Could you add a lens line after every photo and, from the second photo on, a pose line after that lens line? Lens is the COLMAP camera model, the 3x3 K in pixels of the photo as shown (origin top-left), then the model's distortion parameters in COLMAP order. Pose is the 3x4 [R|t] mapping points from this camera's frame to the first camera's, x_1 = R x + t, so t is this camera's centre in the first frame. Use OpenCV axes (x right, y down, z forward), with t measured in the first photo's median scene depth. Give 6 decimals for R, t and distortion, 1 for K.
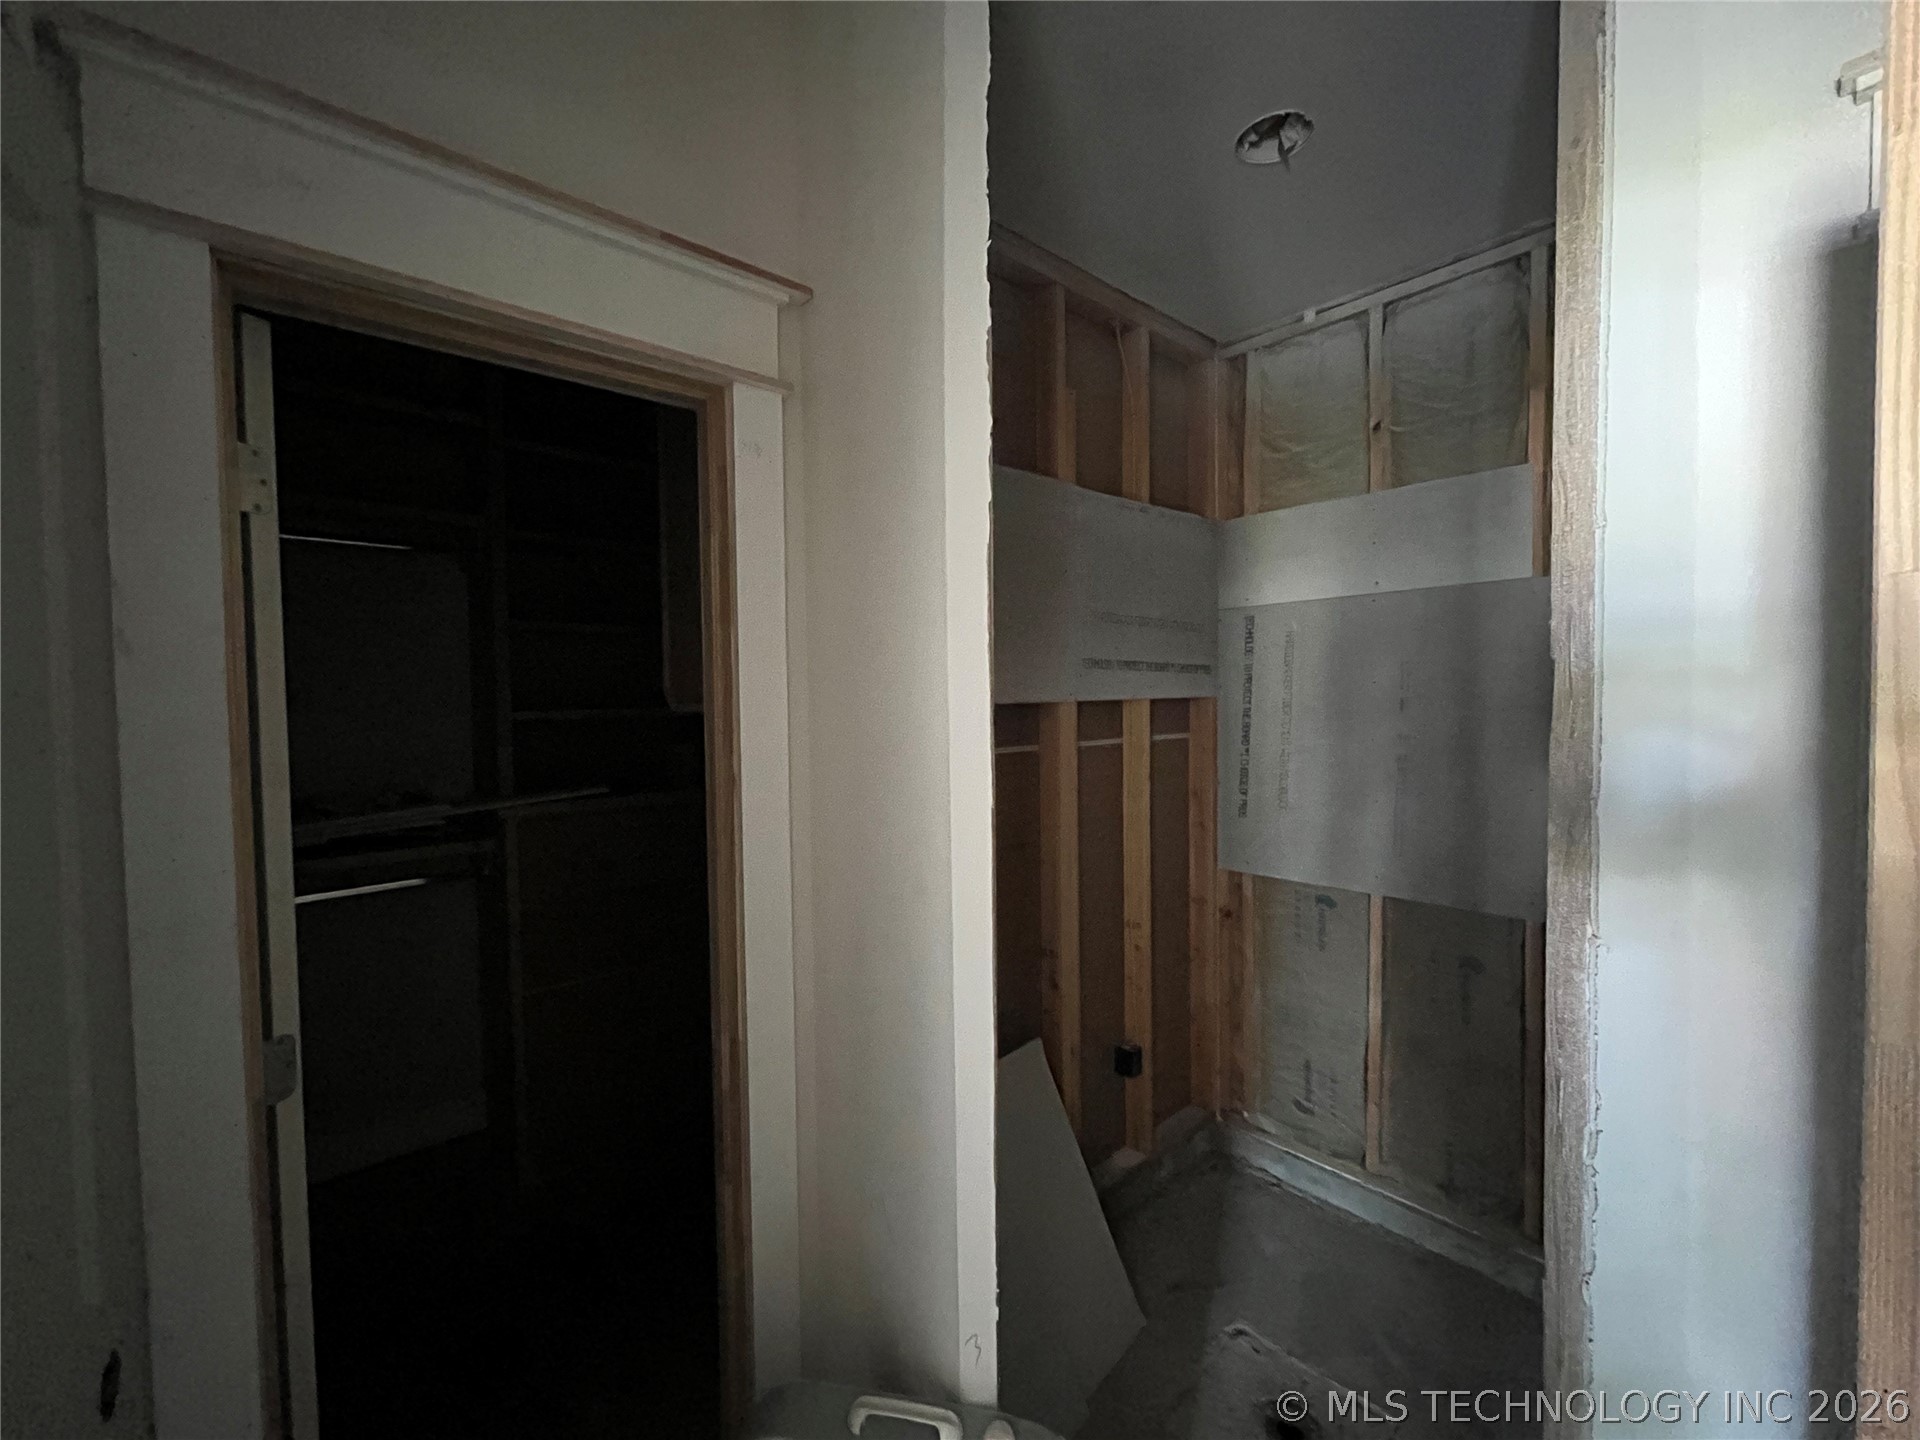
lens RADIAL K [[776.1, 0, 951.6], [0, 776.1, 721.8], [0, 0, 1]] dist [-0.001102, -0.000757]
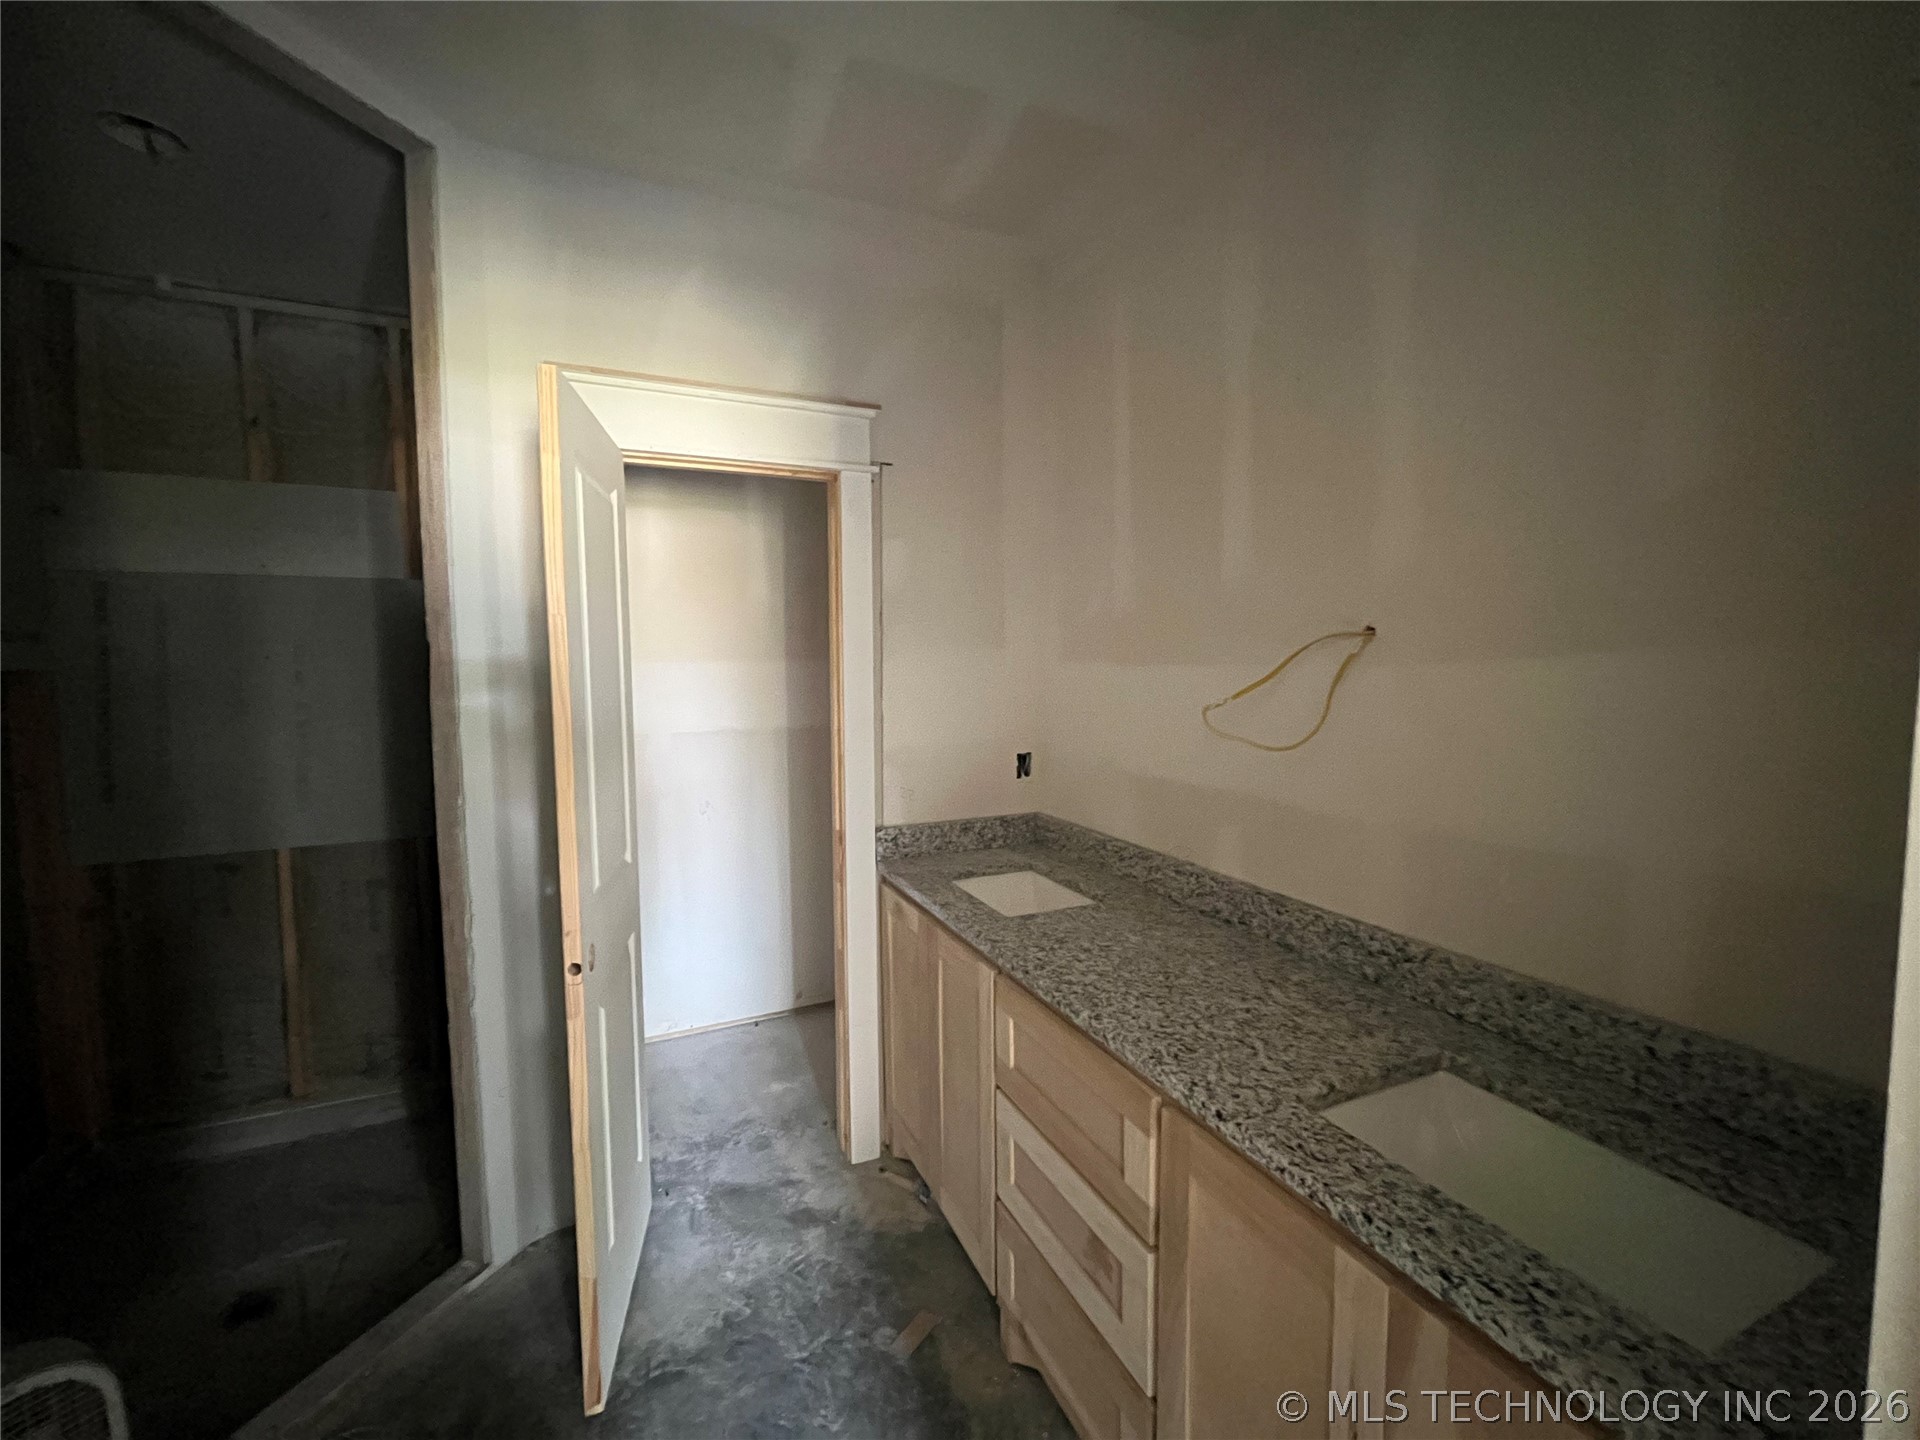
lens RADIAL K [[776.1, 0, 951.6], [0, 776.1, 721.8], [0, 0, 1]] dist [-0.001102, -0.000757]
pose [[0.301535, -0.054704, 0.951884, -0.214541], [0.034813, 0.998319, 0.046345, 0.023000], [-0.952819, 0.019164, 0.302932, -0.253289]]
